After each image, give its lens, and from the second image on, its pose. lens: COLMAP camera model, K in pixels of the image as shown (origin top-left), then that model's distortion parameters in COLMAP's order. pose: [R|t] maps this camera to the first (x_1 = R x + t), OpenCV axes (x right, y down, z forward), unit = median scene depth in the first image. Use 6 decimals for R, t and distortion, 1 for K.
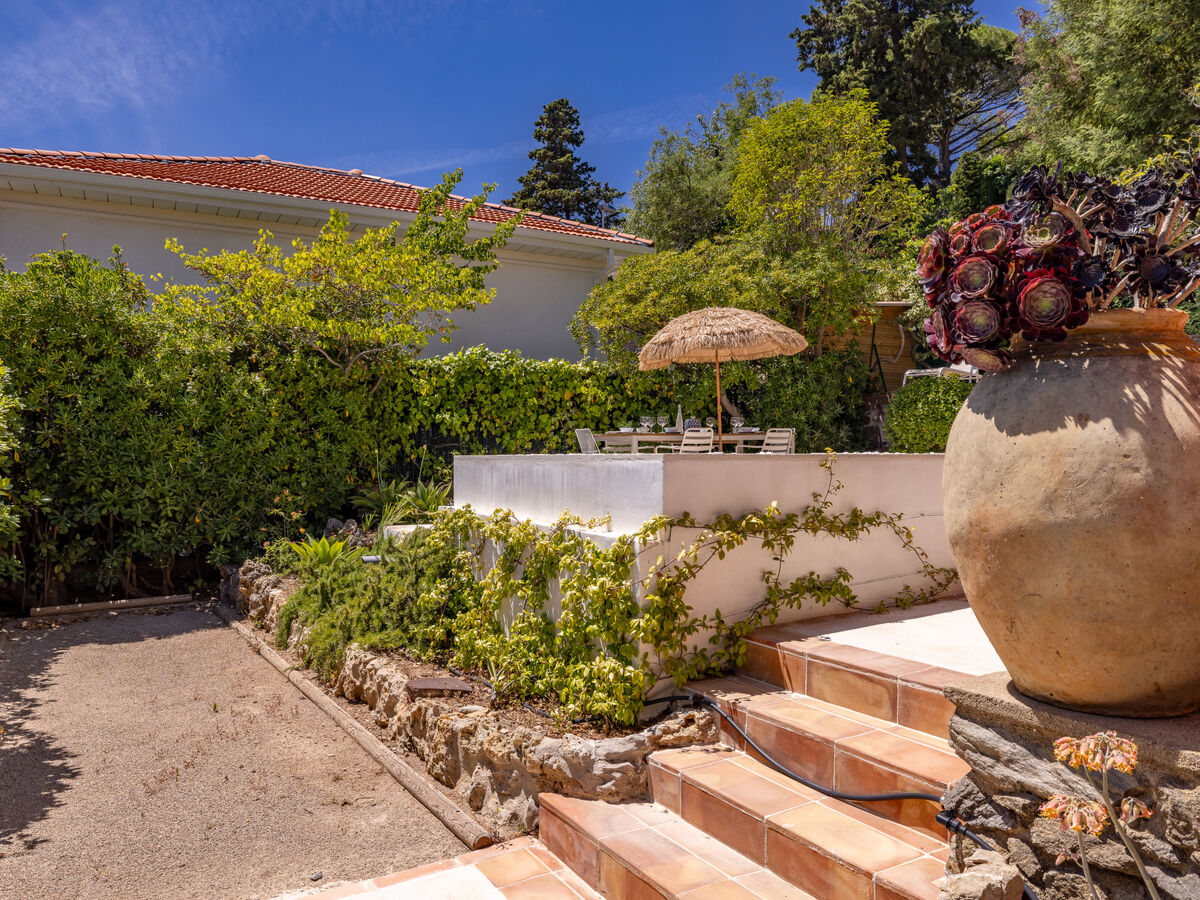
lens RADIAL K [[853.9, 0, 601.2], [0, 853.9, 451.0], [0, 0, 1]] dist [0.003755, 0.003608]
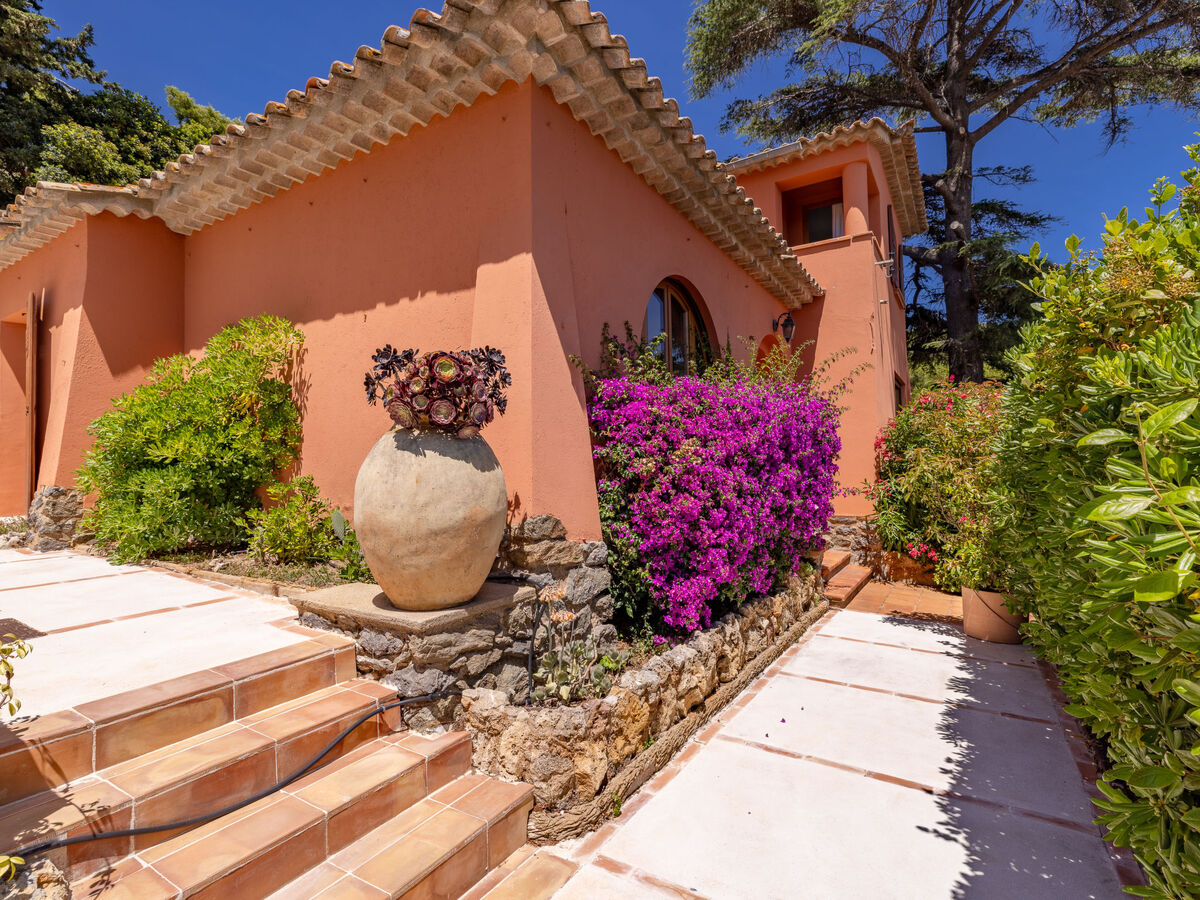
lens RADIAL K [[580.5, 0, 600.3], [0, 580.5, 453.2], [0, 0, 1]] dist [-0.001675, -0.000369]
pose [[-0.455971, 0.038902, 0.889144, -0.807195], [0.015222, 0.999239, -0.035913, -0.007697], [-0.889864, -0.002840, -0.456216, 1.259406]]
